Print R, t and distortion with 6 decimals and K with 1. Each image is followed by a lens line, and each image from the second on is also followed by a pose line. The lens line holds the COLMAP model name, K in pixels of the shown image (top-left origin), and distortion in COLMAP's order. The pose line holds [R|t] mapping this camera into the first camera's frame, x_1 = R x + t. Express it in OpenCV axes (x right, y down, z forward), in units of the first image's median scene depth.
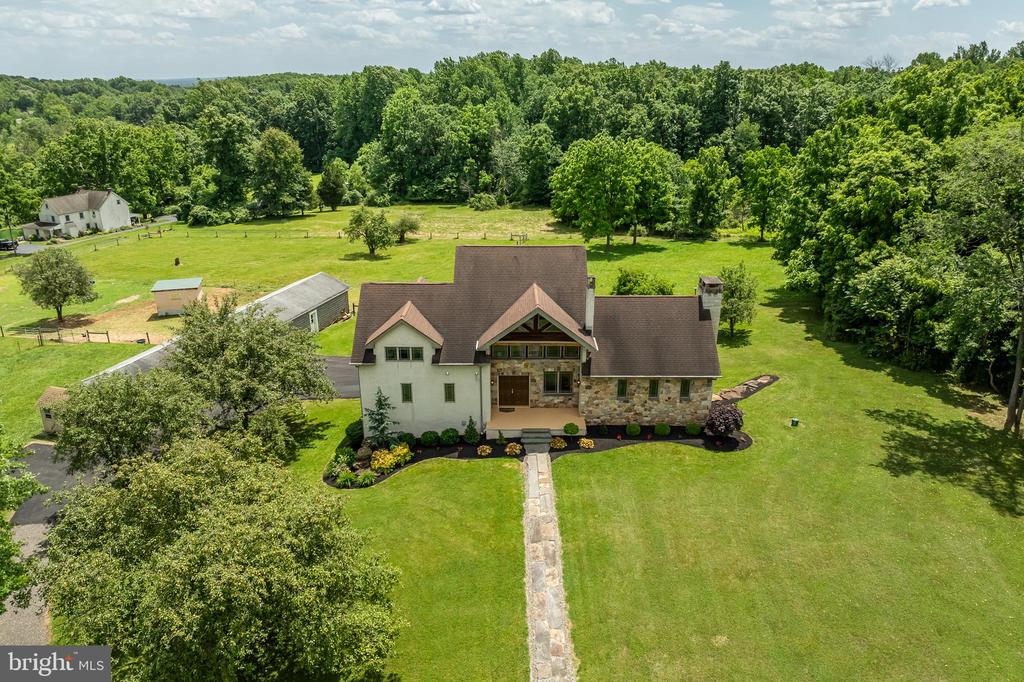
lens RADIAL K [[714.8, 0, 518.4], [0, 714.8, 341.9], [0, 0, 1]] dist [-0.031131, -0.004008]
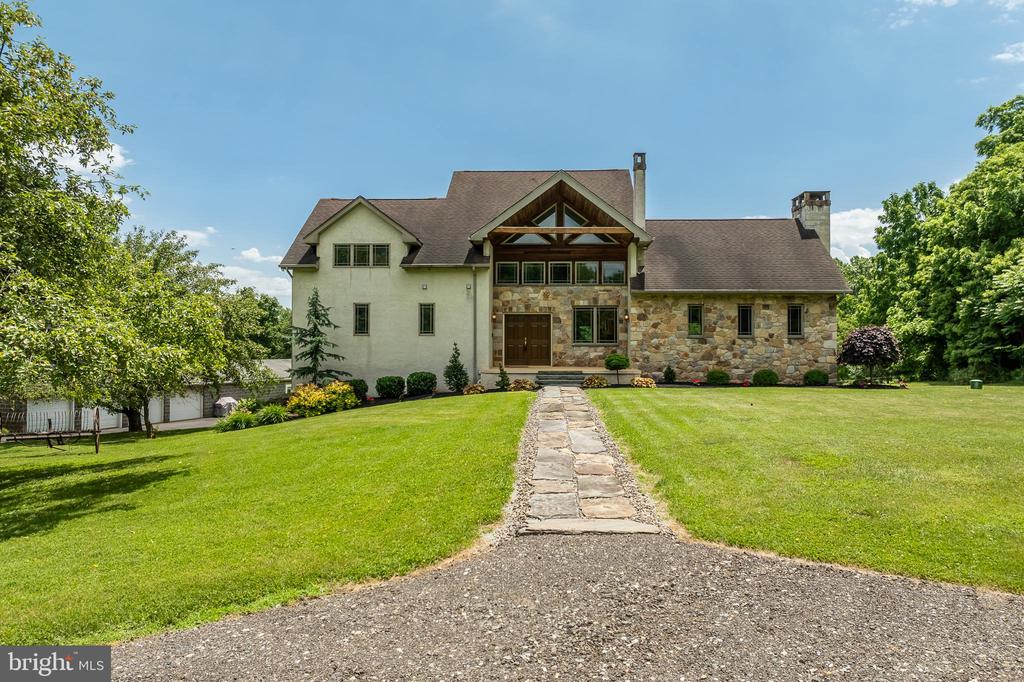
lens RADIAL K [[714.8, 0, 518.4], [0, 714.8, 341.9], [0, 0, 1]] dist [-0.031131, -0.004008]
pose [[0.998578, -0.000390, -0.053303, 0.020872], [-0.019157, 0.930538, -0.365693, 0.319959], [0.049743, 0.366194, 0.929208, 0.402601]]
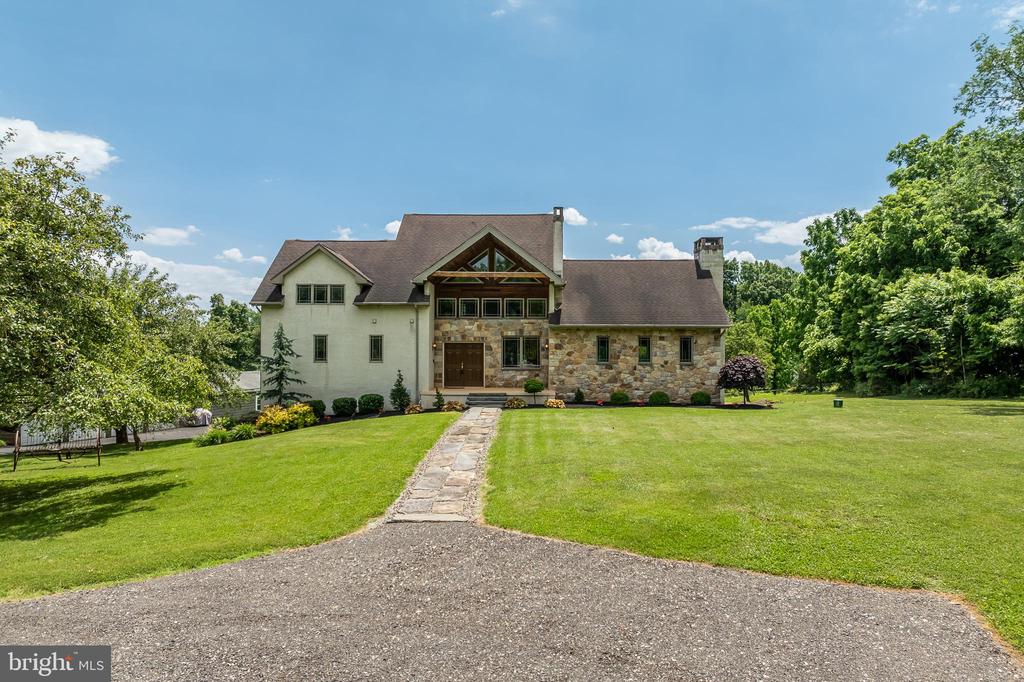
lens RADIAL K [[714.8, 0, 518.4], [0, 714.8, 341.9], [0, 0, 1]] dist [-0.031131, -0.004008]
pose [[0.999865, 0.000651, -0.016399, 0.067117], [-0.006617, 0.930385, -0.366524, 0.337377], [0.015018, 0.366583, 0.930264, 0.284523]]
